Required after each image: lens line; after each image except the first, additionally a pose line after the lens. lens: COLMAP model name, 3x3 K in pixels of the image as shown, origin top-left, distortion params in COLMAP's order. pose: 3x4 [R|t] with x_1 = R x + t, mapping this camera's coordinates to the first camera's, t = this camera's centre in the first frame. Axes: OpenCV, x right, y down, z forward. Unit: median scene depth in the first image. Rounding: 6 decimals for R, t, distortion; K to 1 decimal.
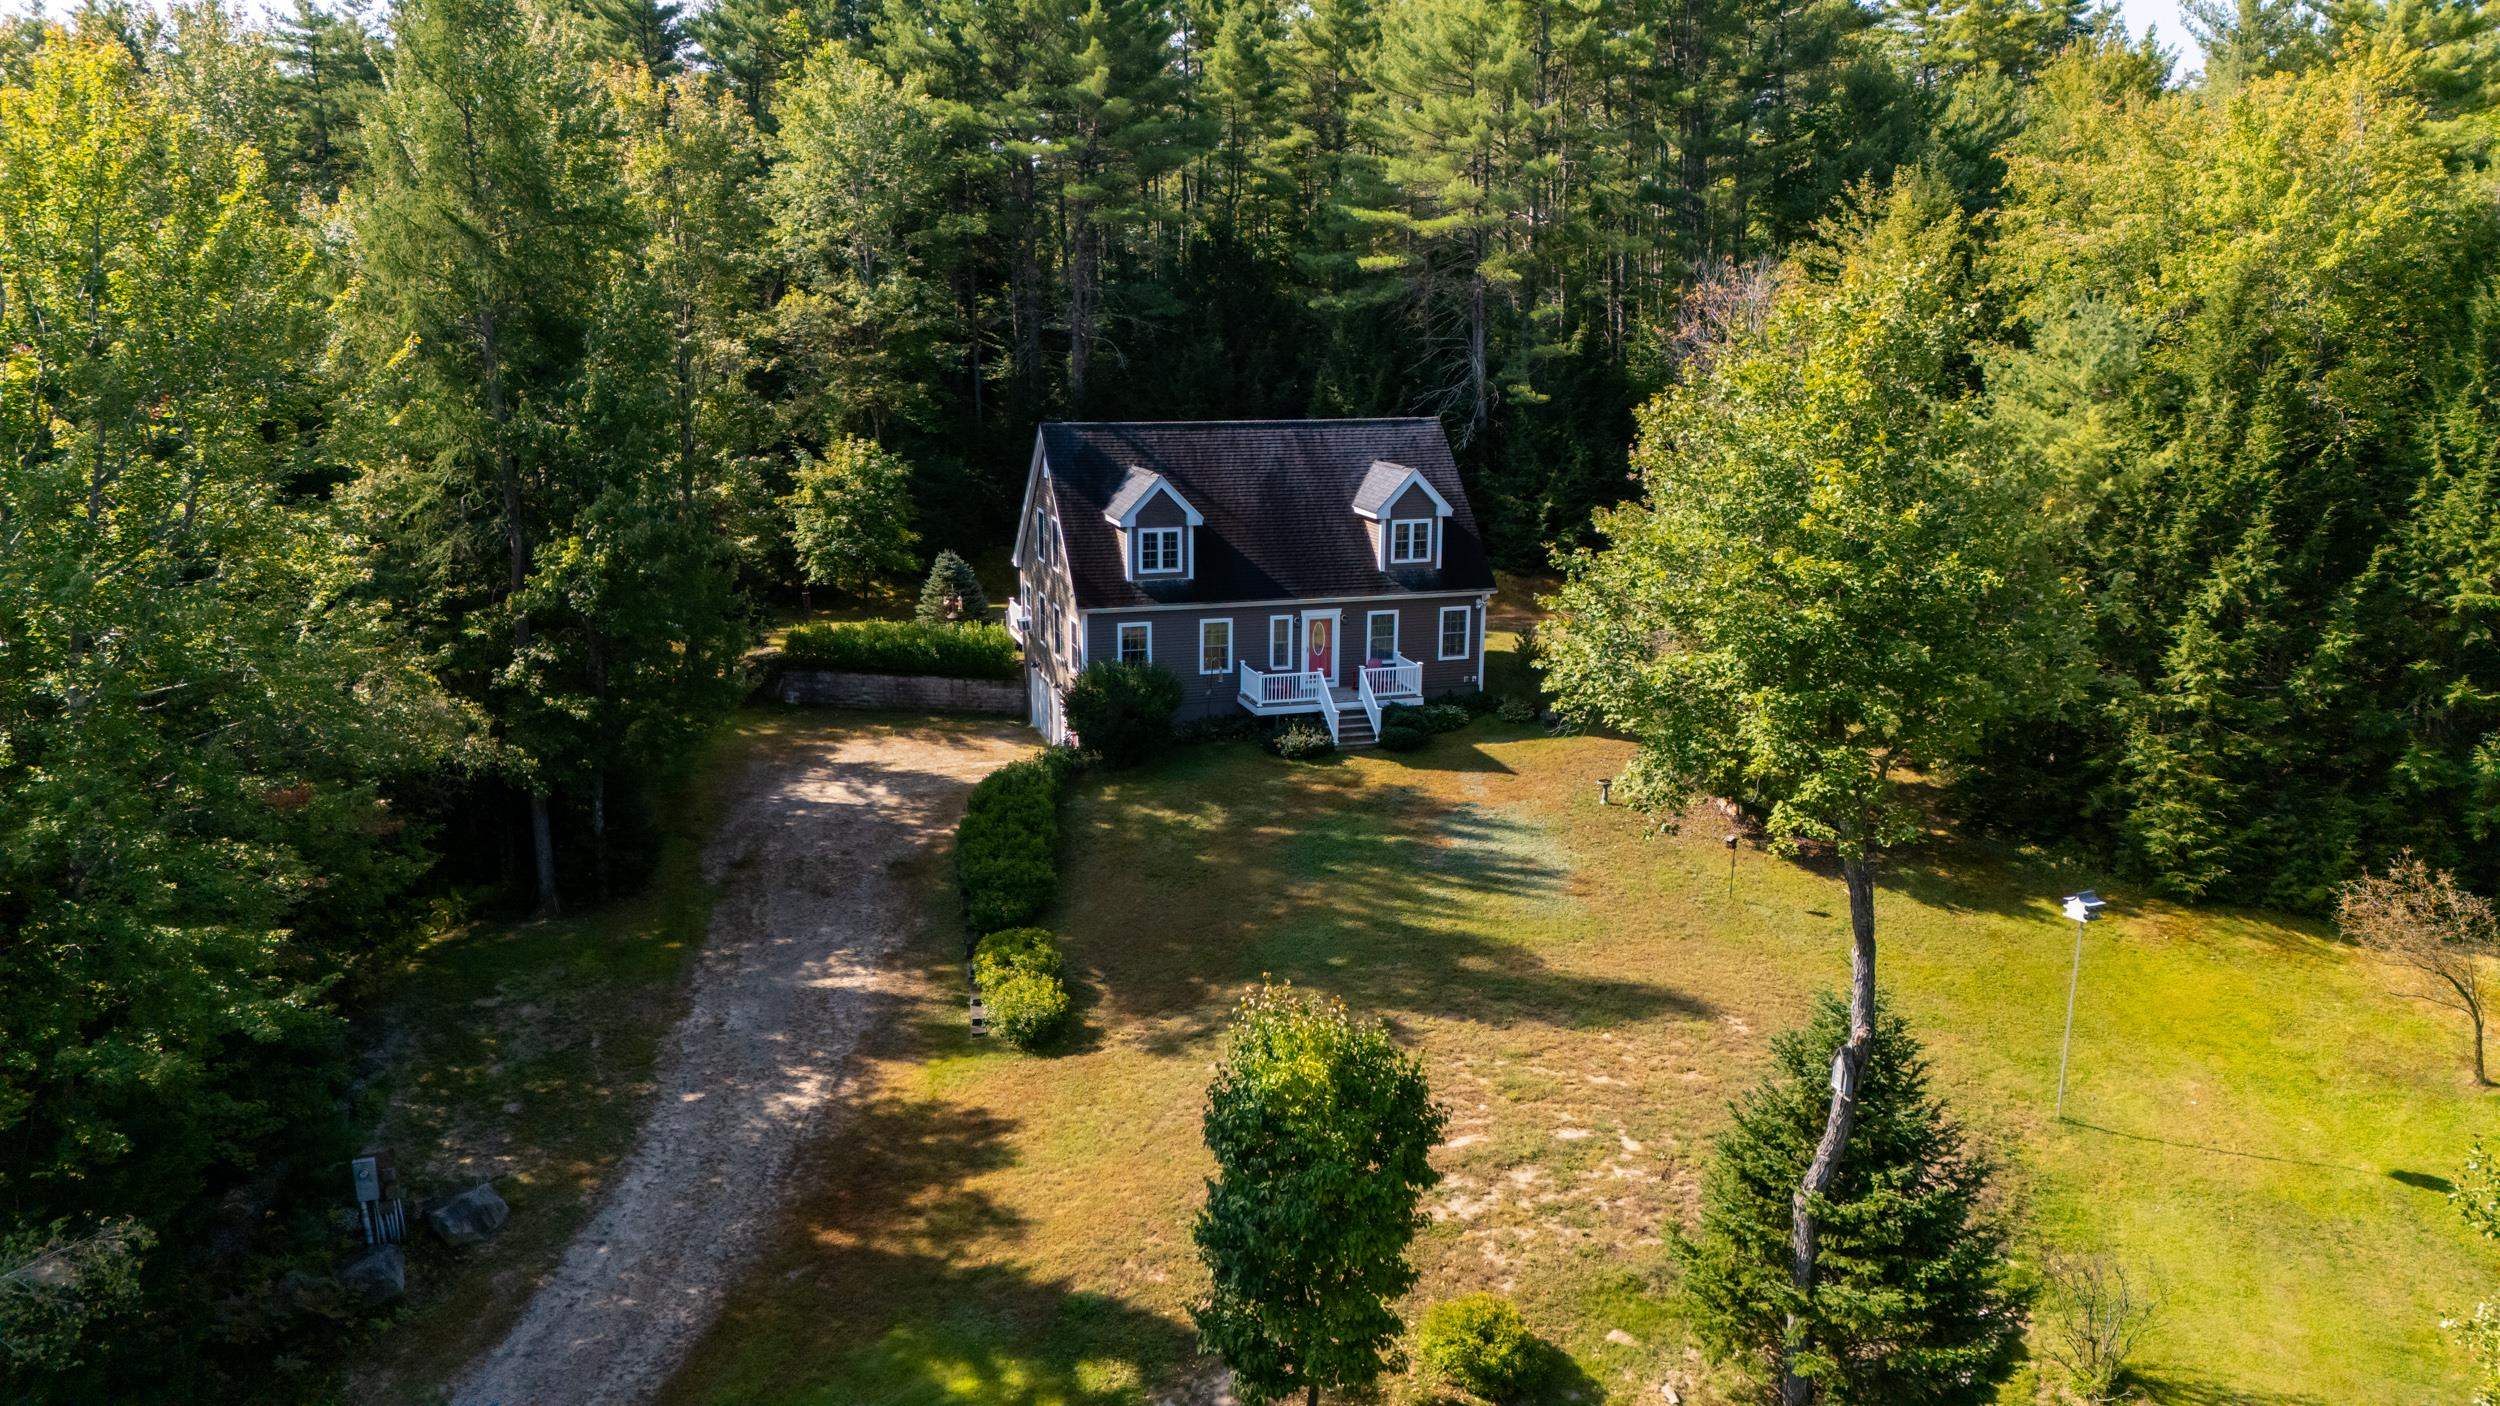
lens RADIAL K [[1775.8, 0, 1250.0], [0, 1775.8, 703.0], [0, 0, 1]] dist [0.050239, -0.000284]
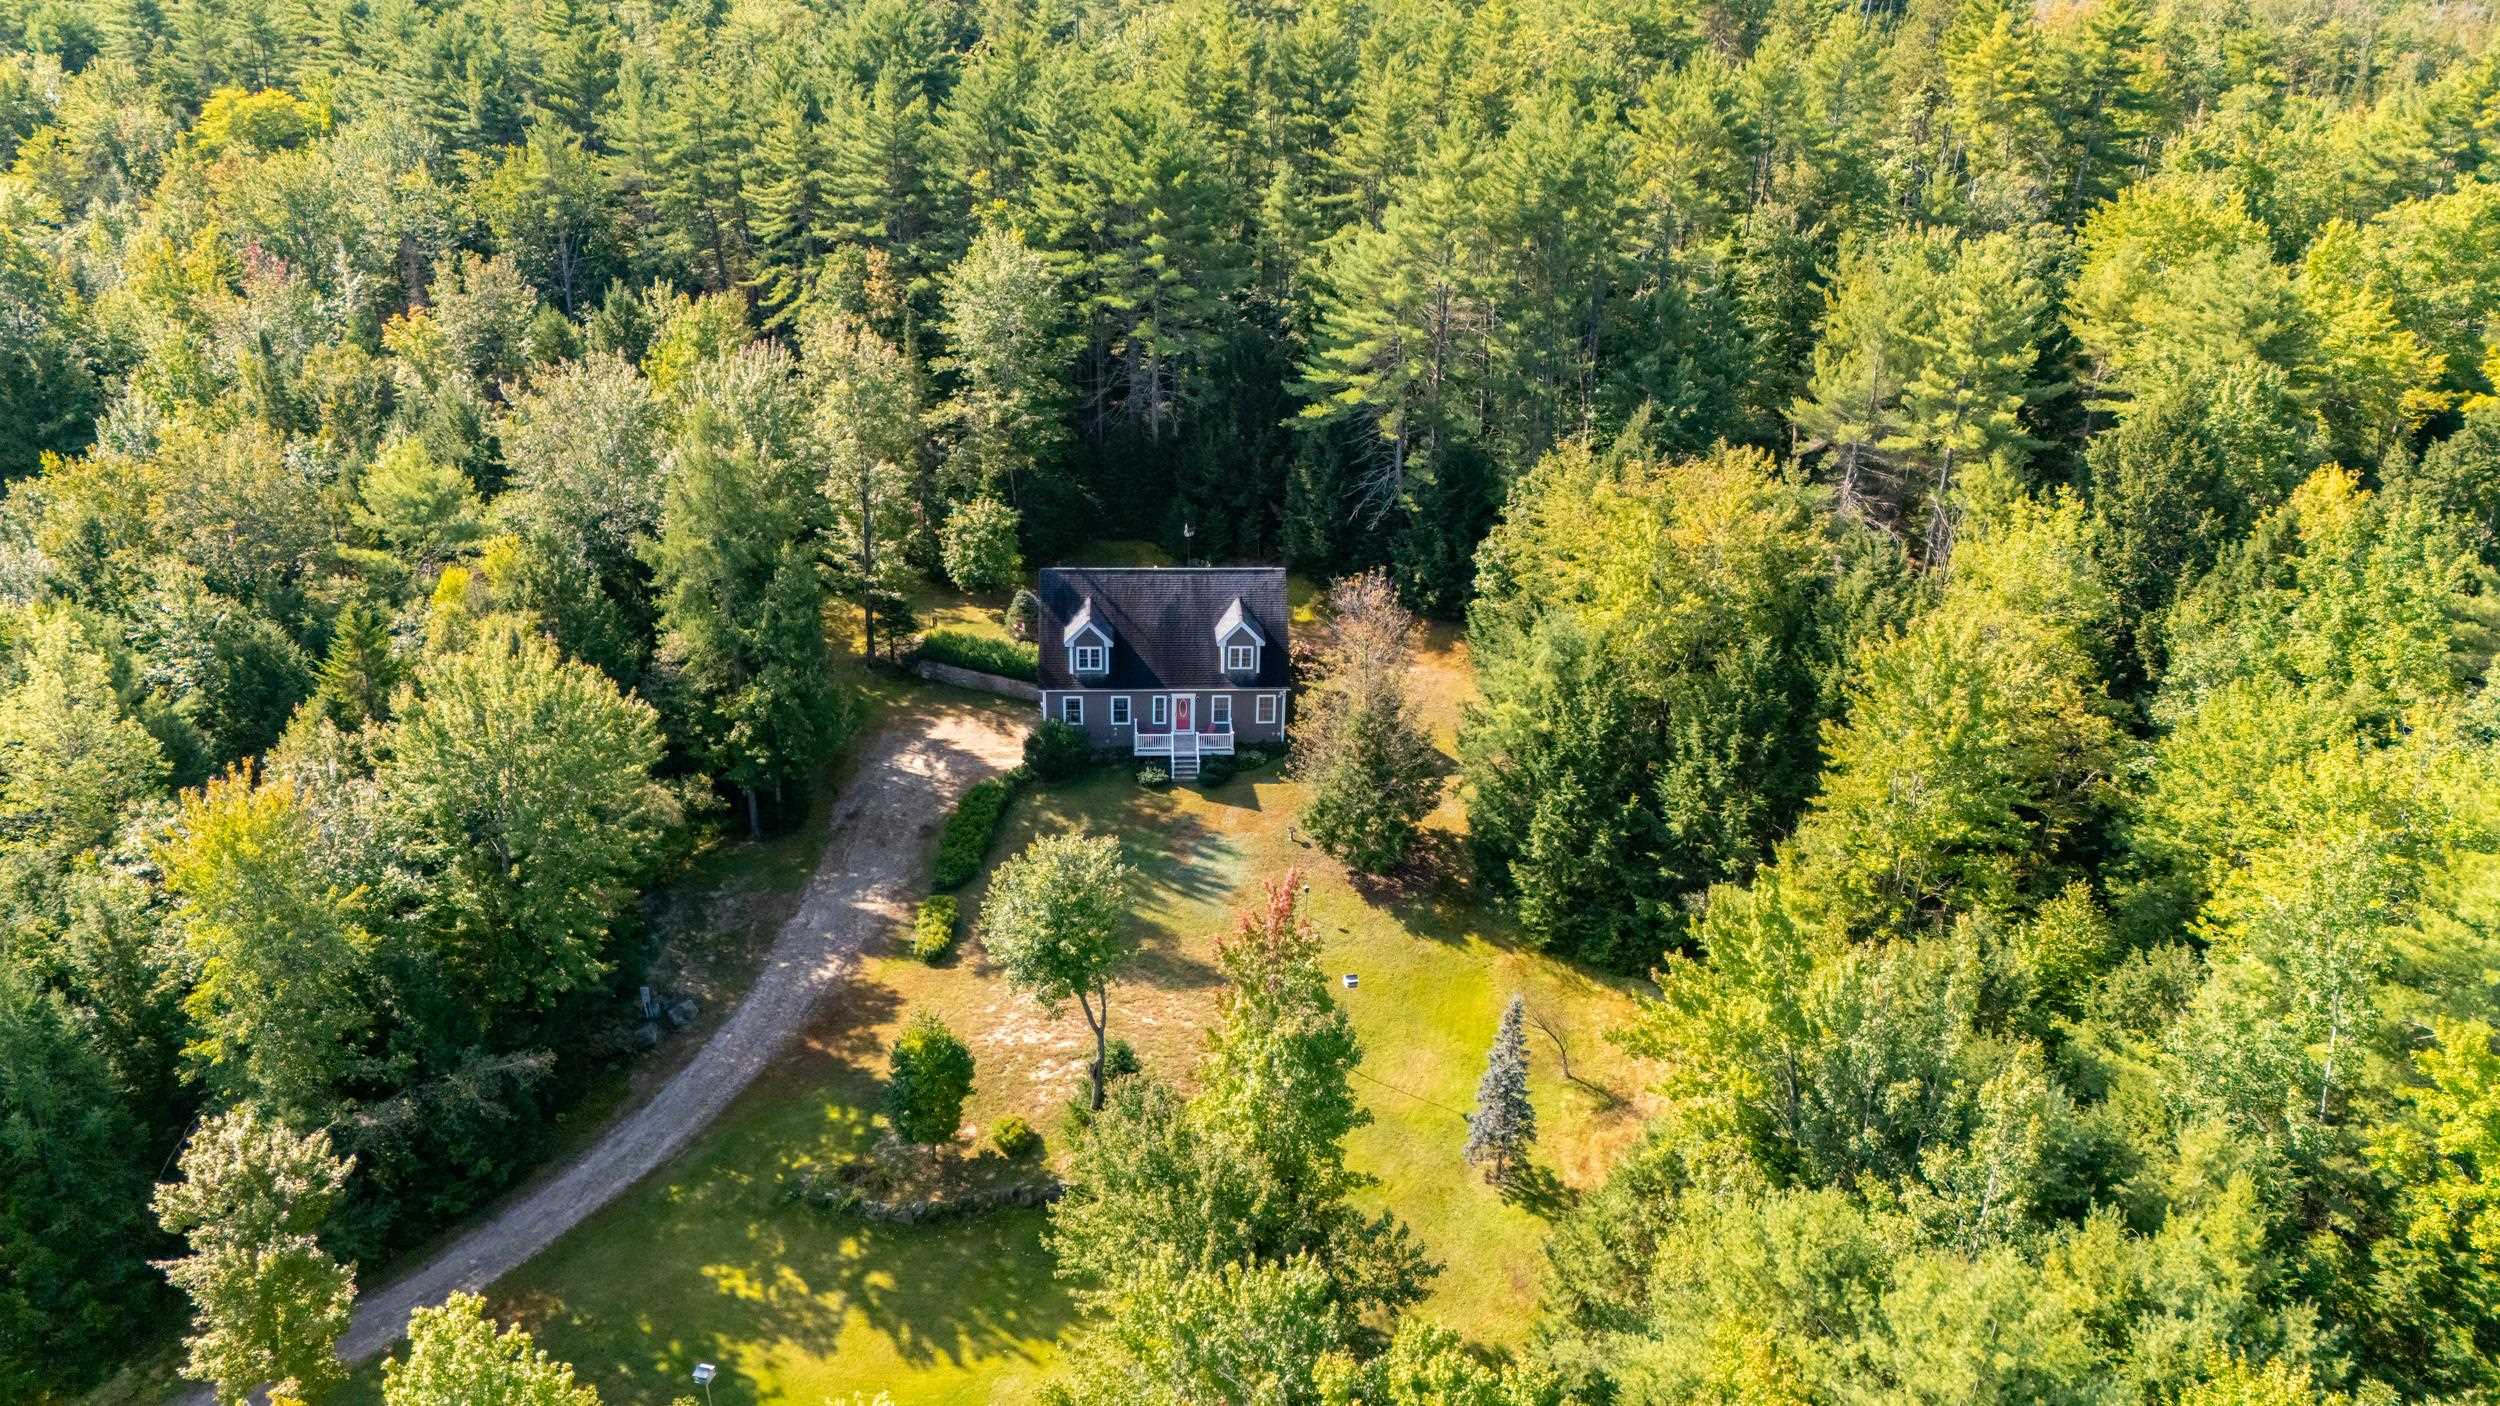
lens RADIAL K [[1810.7, 0, 1249.1], [0, 1810.7, 689.2], [0, 0, 1]] dist [0.099143, -0.089444]
pose [[0.970340, 0.114052, -0.213147, 0.488621], [-0.068637, 0.975406, 0.209457, -0.440633], [0.231794, -0.188615, 0.954304, -0.693660]]
